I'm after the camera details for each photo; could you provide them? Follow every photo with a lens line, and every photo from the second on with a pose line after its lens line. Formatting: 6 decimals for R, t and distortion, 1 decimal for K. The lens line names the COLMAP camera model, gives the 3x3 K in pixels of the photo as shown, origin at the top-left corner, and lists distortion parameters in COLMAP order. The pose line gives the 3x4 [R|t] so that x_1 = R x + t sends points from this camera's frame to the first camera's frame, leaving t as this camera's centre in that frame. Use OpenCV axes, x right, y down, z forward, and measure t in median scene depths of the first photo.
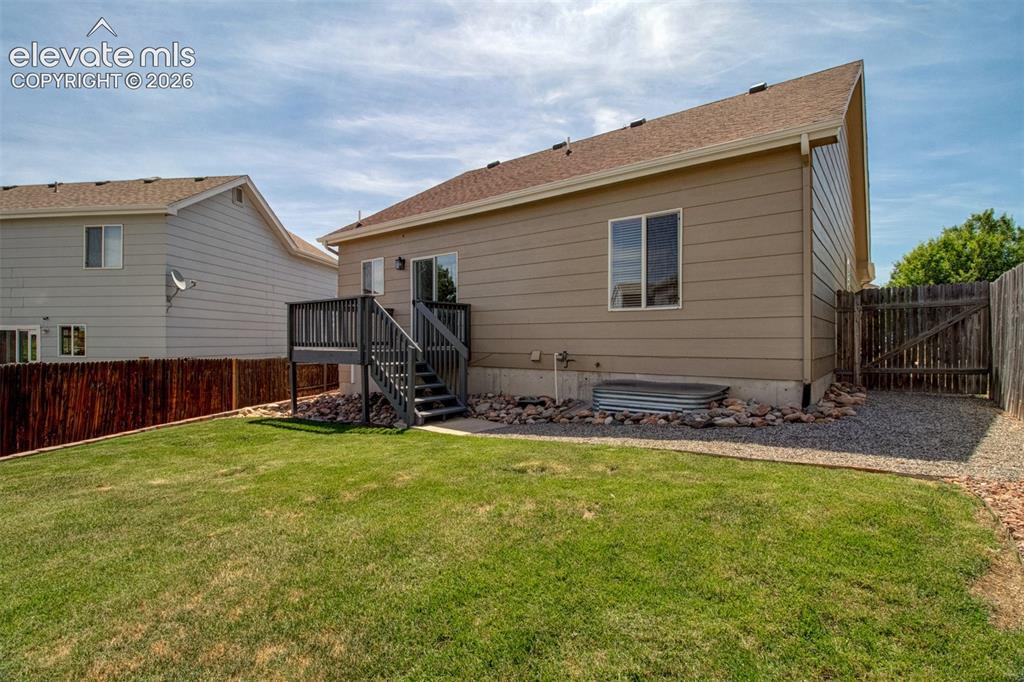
lens RADIAL K [[467.5, 0, 545.8], [0, 467.5, 338.8], [0, 0, 1]] dist [-0.009469, -0.001007]
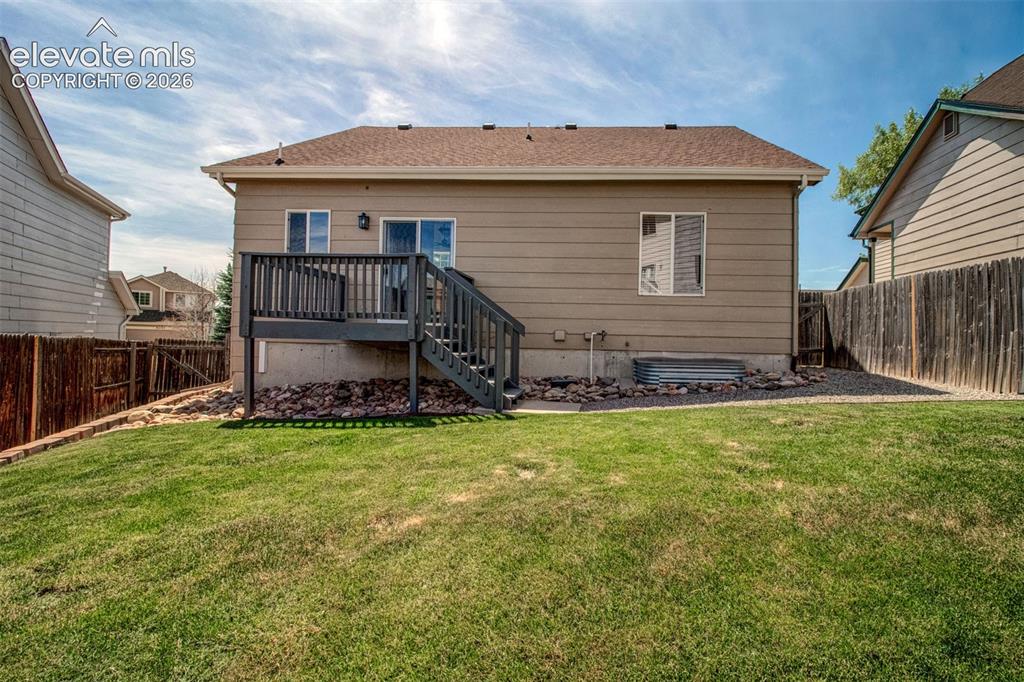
lens RADIAL K [[467.5, 0, 545.8], [0, 467.5, 338.8], [0, 0, 1]] dist [-0.009469, -0.001007]
pose [[0.836044, 0.017813, 0.548373, -0.589849], [-0.019382, 0.999808, -0.002928, 0.046417], [-0.548320, -0.008181, 0.836229, 0.183971]]
